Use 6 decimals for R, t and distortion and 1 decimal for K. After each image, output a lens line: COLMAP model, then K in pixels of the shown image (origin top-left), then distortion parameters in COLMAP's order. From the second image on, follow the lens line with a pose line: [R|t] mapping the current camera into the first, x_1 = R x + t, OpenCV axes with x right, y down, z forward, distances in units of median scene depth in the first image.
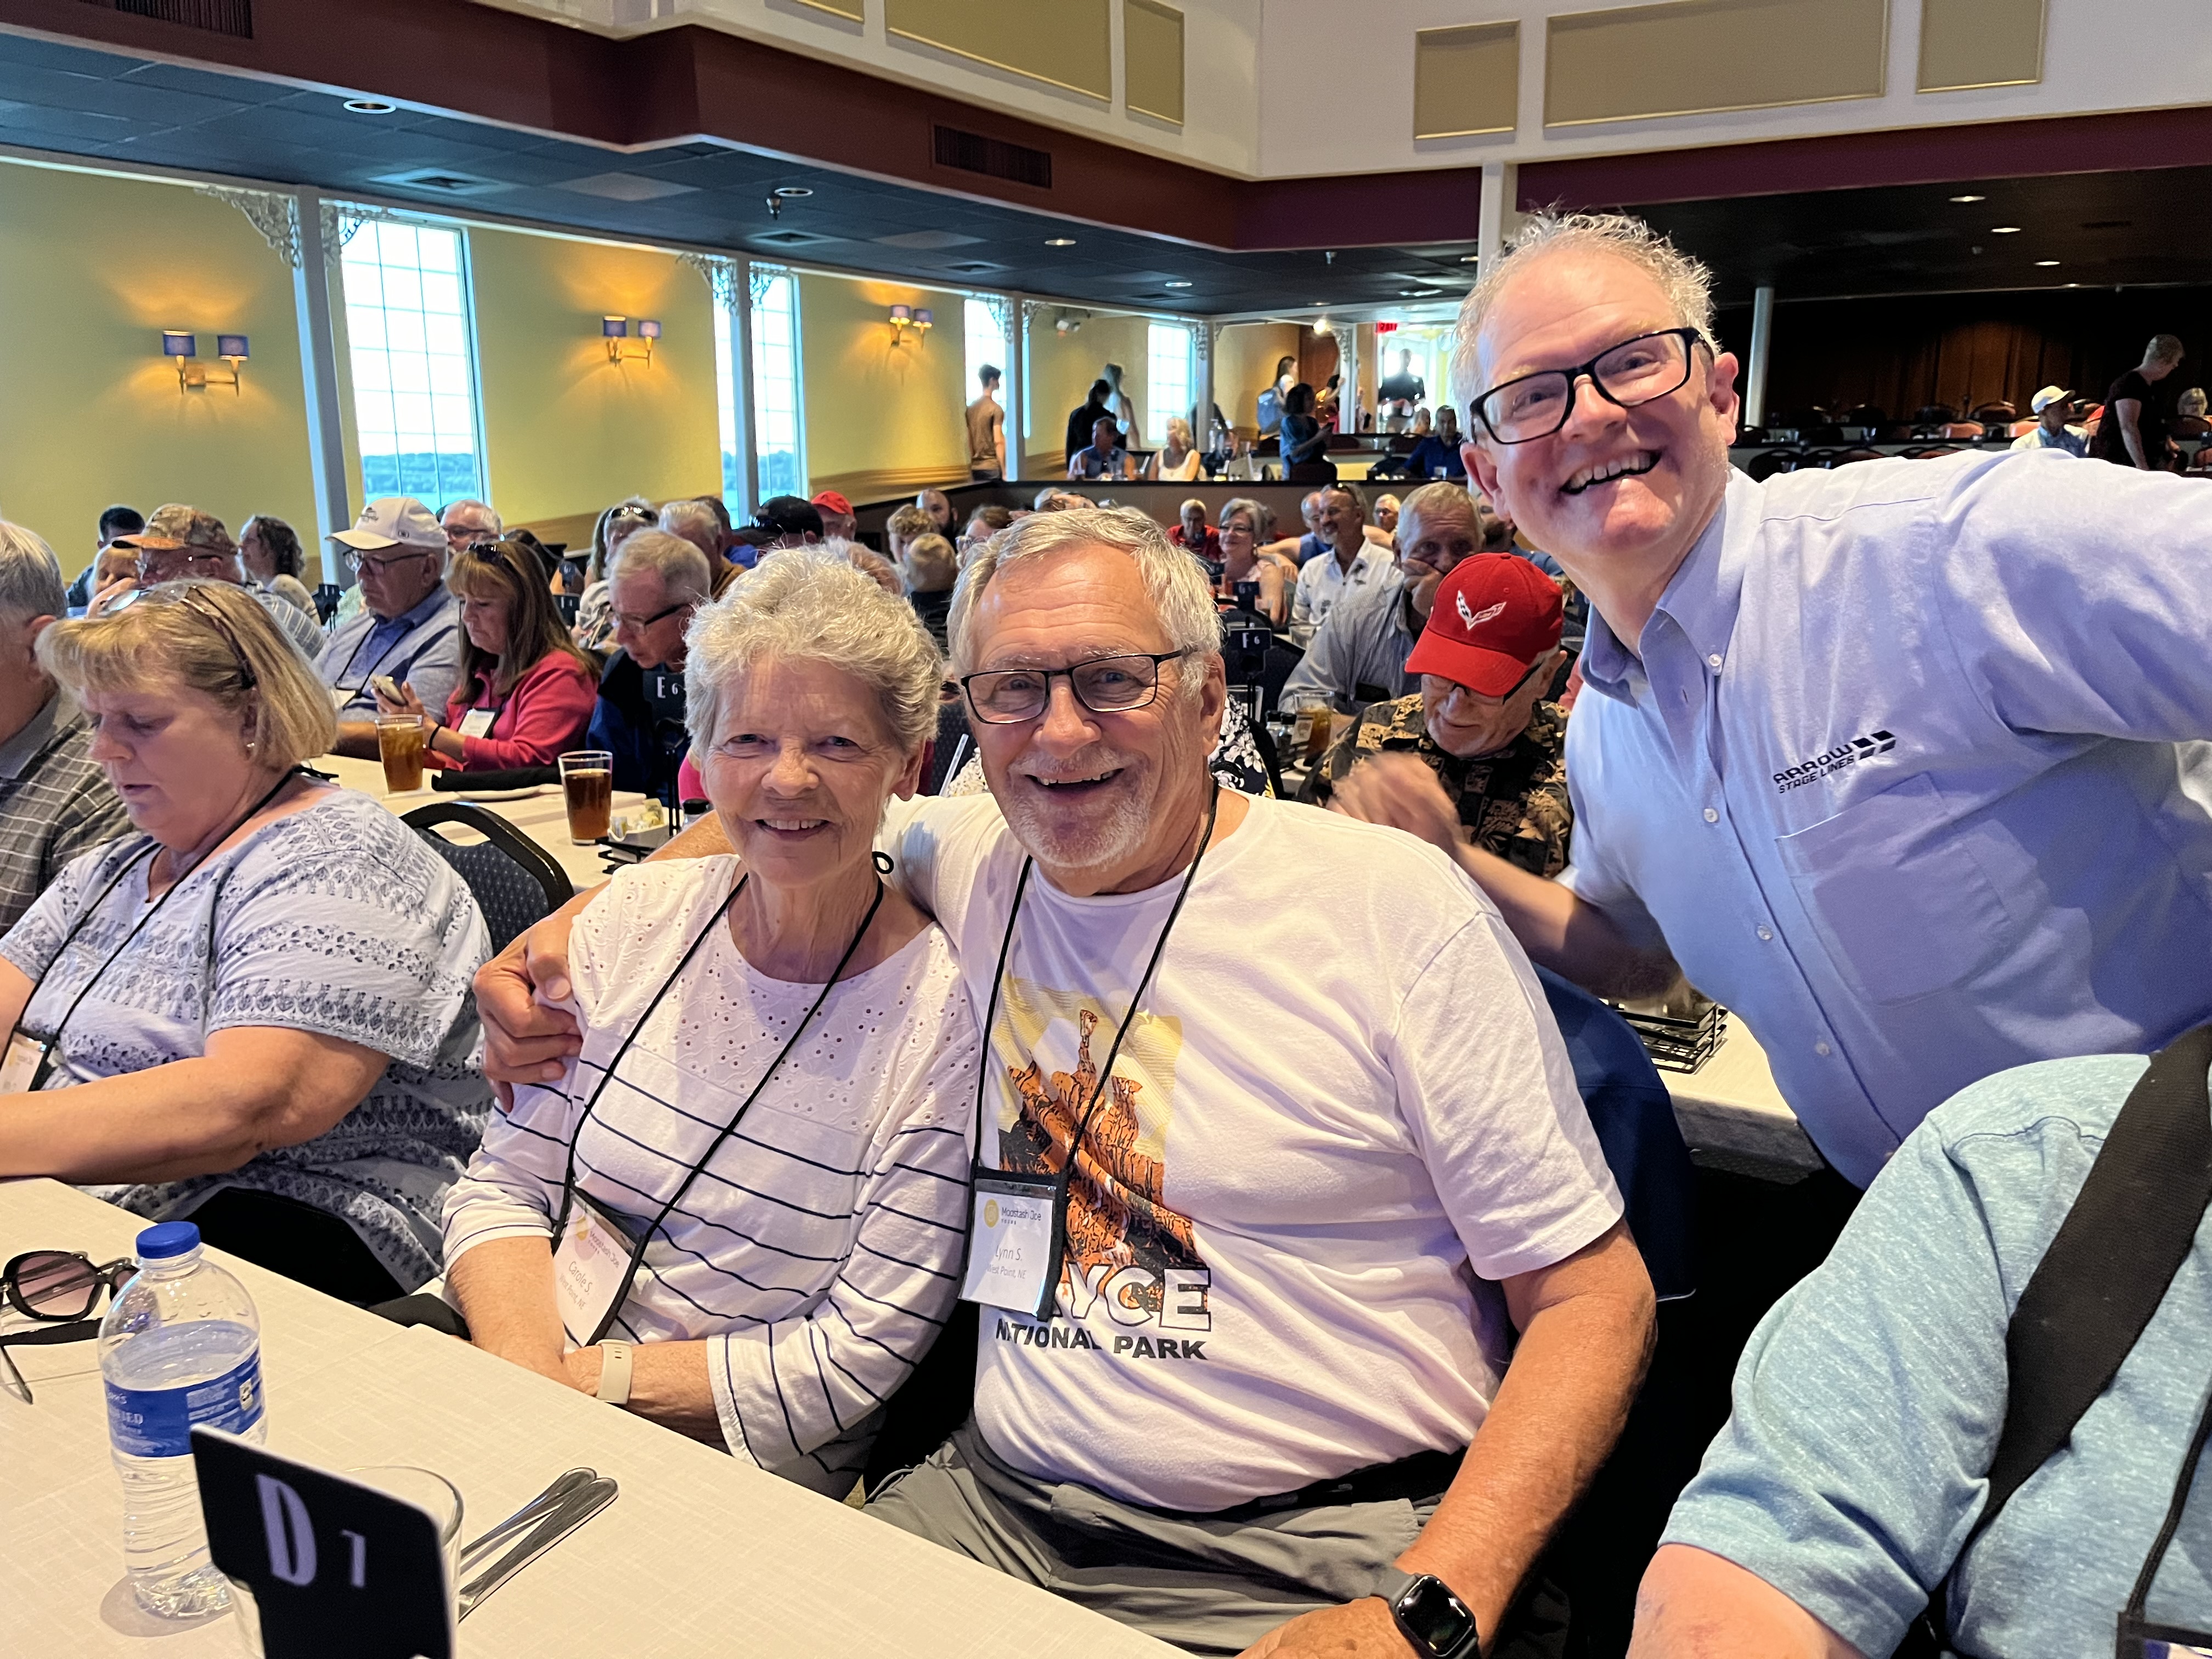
lens RADIAL K [[1704.6, 0, 1096.3], [0, 1704.6, 826.0], [0, 0, 1]] dist [0.037289, -0.058685]
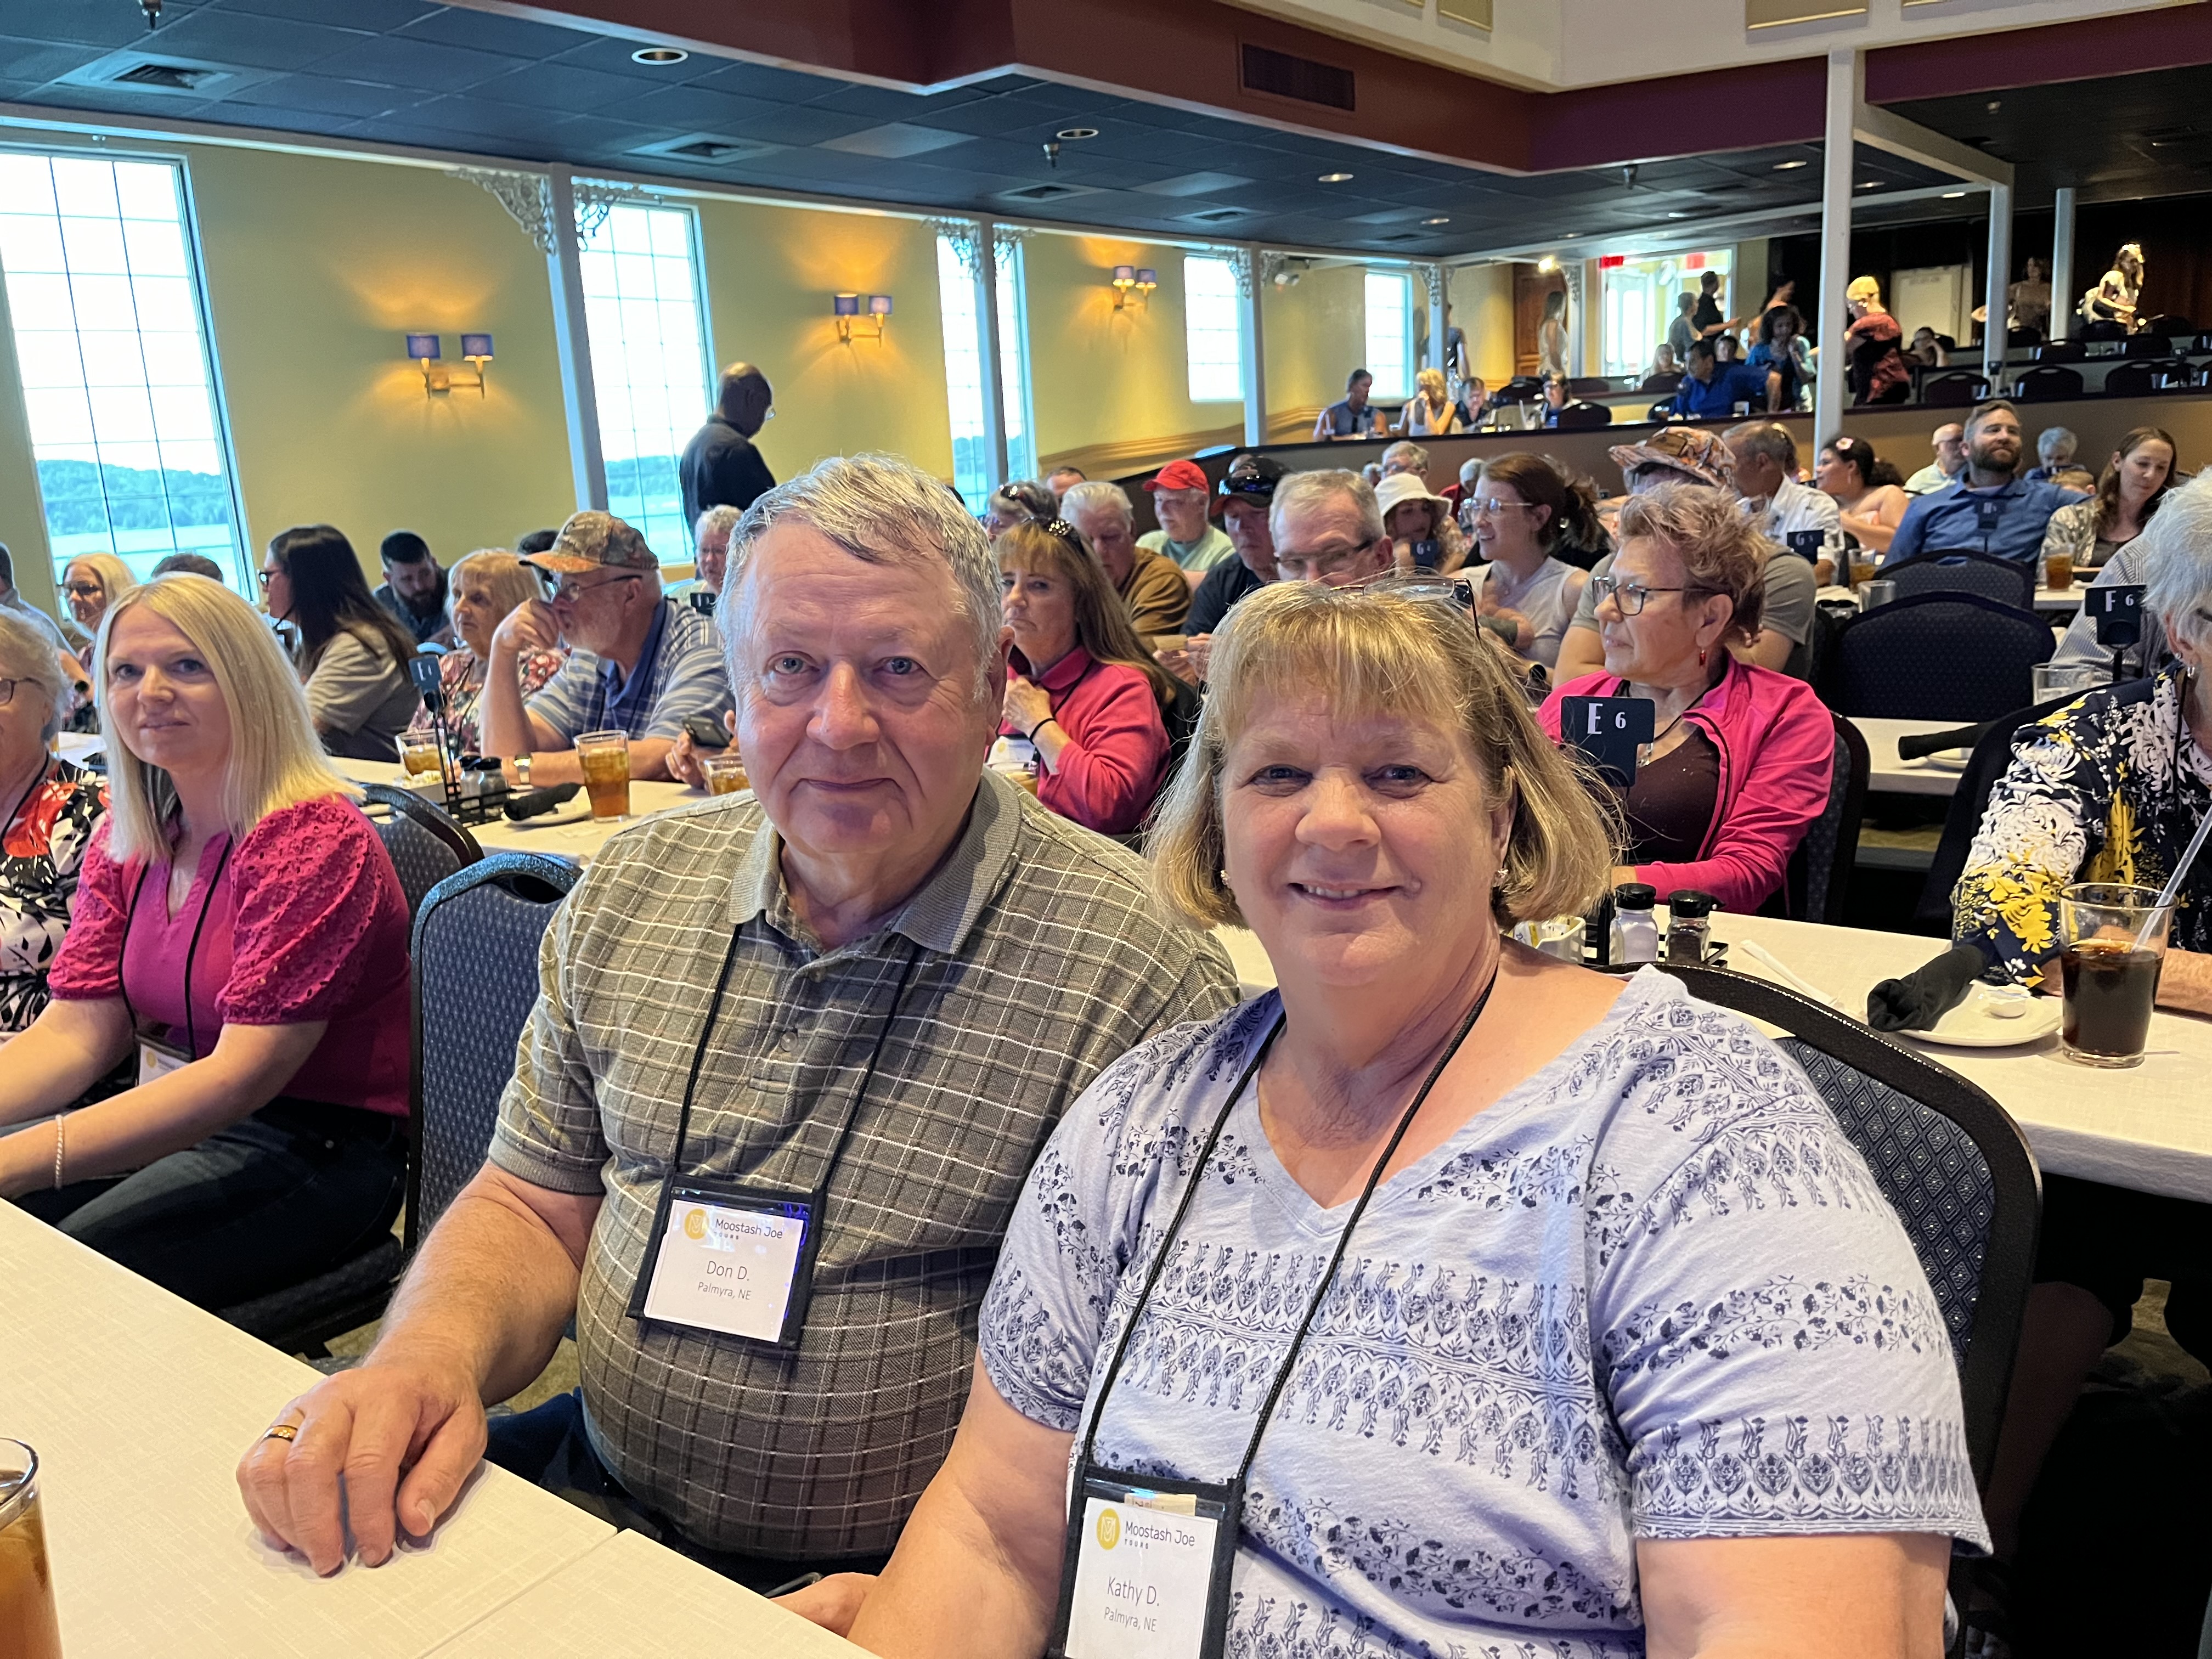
lens RADIAL K [[1704.6, 0, 1093.8], [0, 1704.6, 830.7], [0, 0, 1]] dist [0.037289, -0.058685]
pose [[0.996190, -0.039453, -0.077781, -0.099243], [0.040768, 0.999050, 0.015392, -0.013990], [0.077100, -0.018505, 0.996852, 0.080955]]
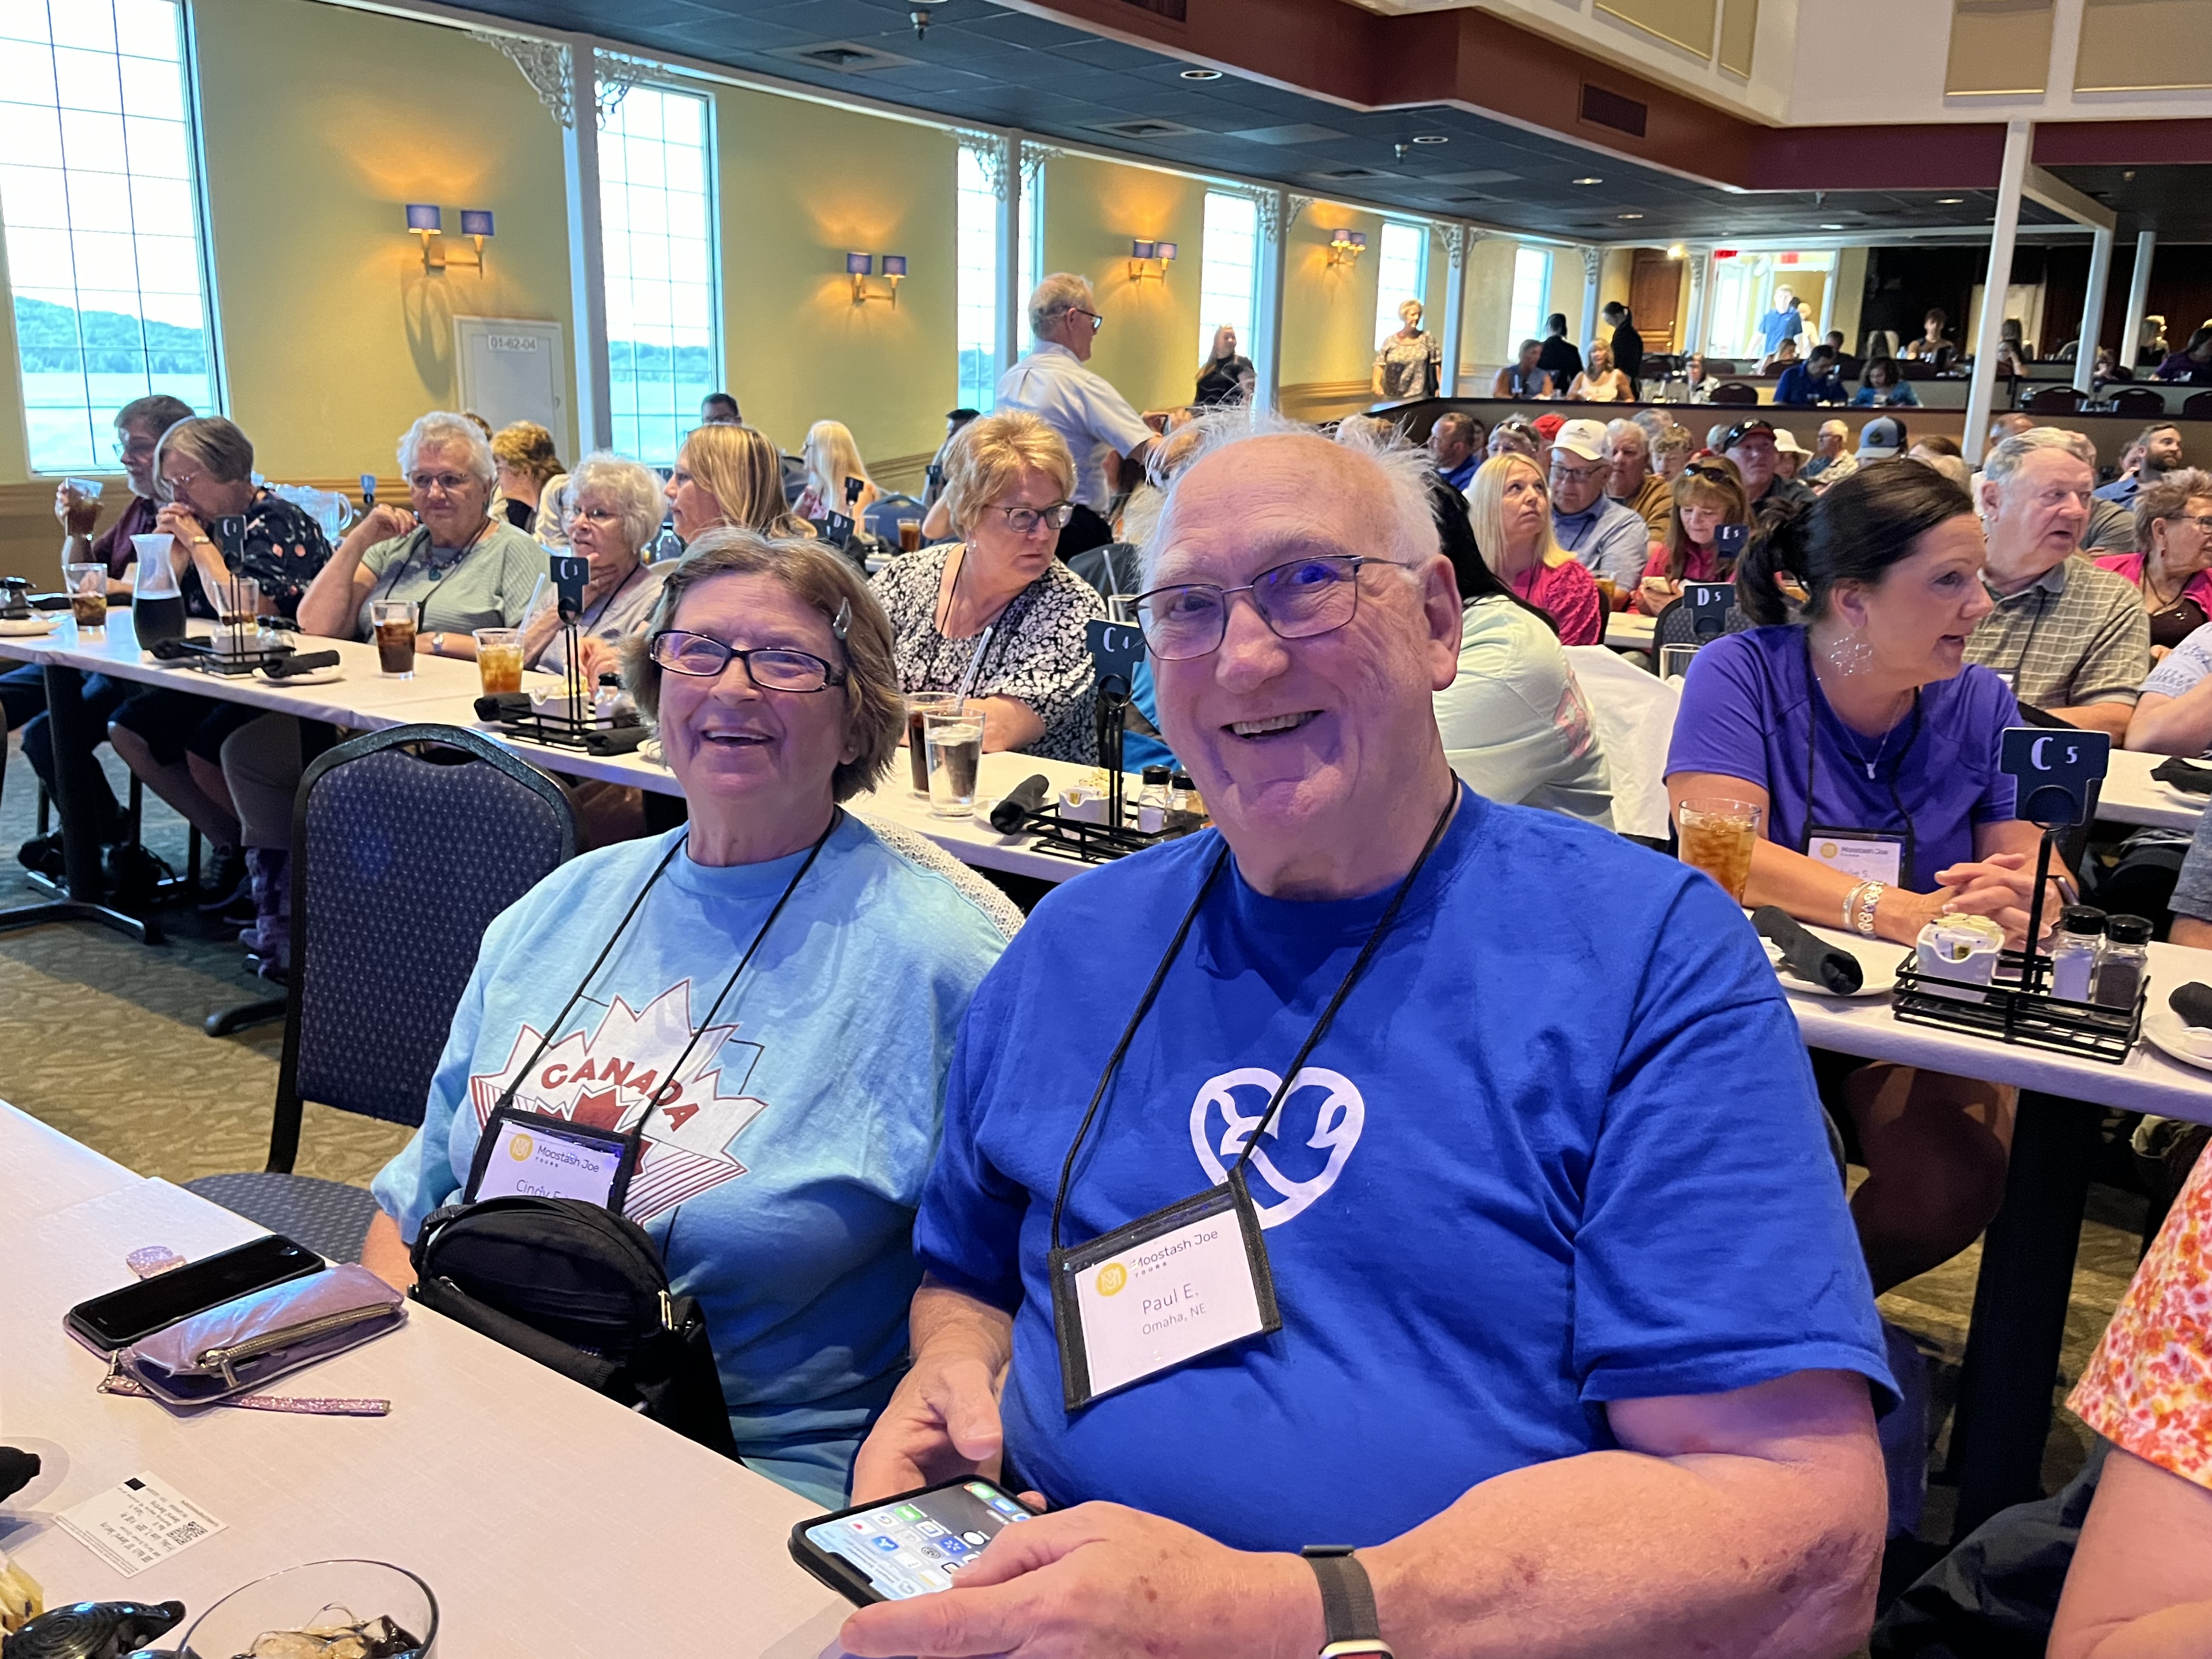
lens RADIAL K [[1704.6, 0, 1106.4], [0, 1704.6, 829.0], [0, 0, 1]] dist [0.037289, -0.058685]
pose [[0.998364, 0.038129, -0.042609, -0.286389], [-0.035755, 0.997837, 0.055165, 0.025288], [0.044620, -0.053551, 0.997568, -0.142404]]
